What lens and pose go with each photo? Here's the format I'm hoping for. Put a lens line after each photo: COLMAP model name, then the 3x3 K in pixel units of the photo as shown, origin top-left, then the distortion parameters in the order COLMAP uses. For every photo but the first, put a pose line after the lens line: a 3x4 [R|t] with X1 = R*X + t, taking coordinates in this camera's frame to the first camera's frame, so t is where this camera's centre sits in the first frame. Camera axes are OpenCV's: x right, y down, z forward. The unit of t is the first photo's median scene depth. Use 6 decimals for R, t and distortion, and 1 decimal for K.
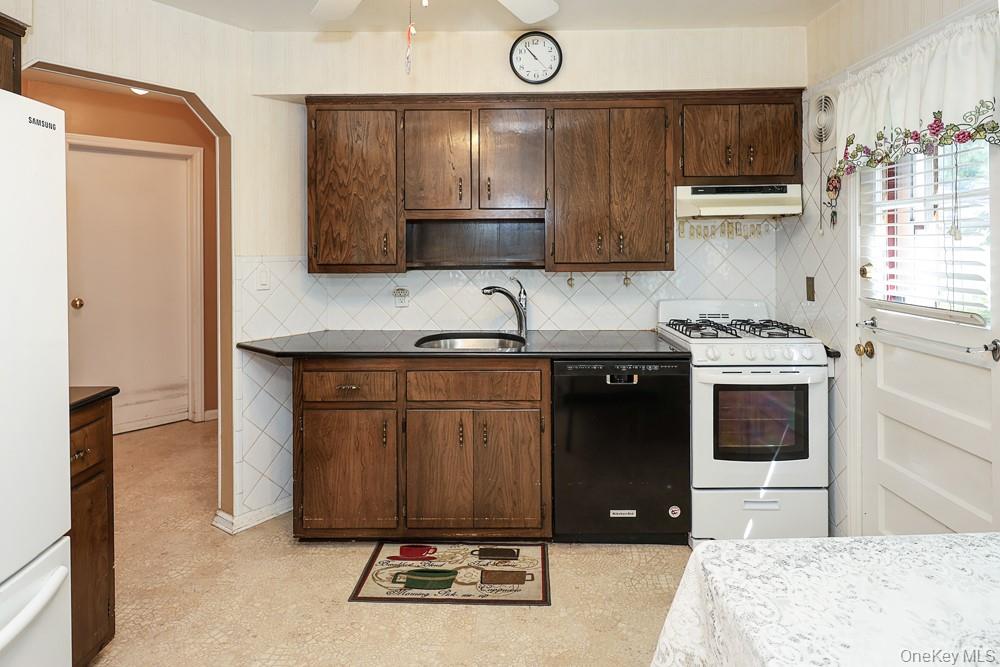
lens RADIAL K [[569.9, 0, 510.0], [0, 569.9, 249.9], [0, 0, 1]] dist [0.004088, -0.000343]
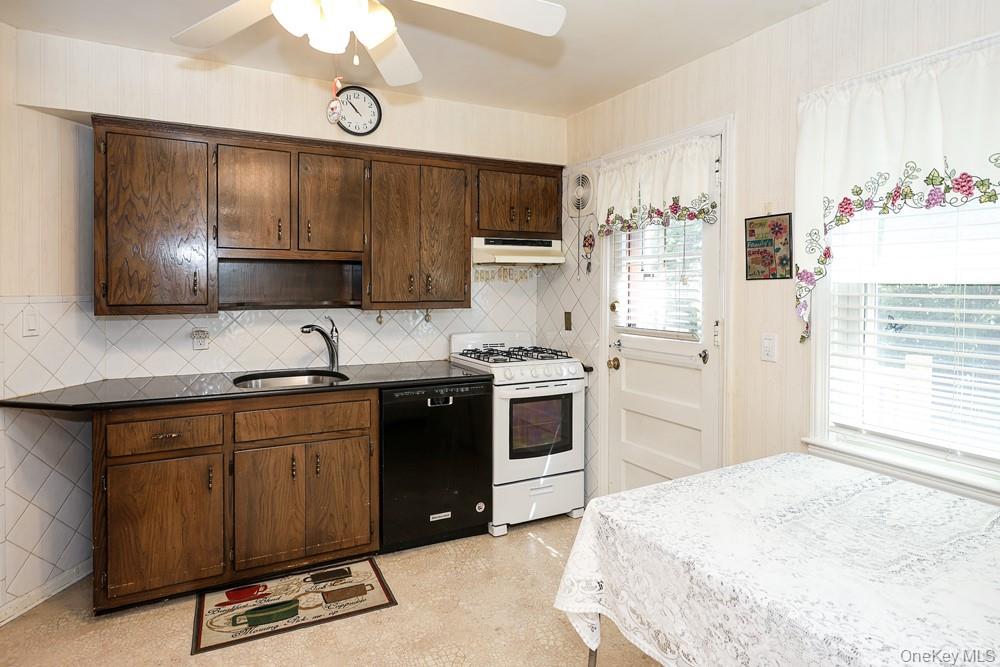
lens RADIAL K [[541.4, 0, 481.2], [0, 541.4, 298.6], [0, 0, 1]] dist [0.014964, 0.000091]
pose [[0.898090, -0.001954, 0.439808, -0.211565], [-0.003797, 0.999918, 0.012195, 0.003047], [-0.439795, -0.012622, 0.898009, -0.026862]]
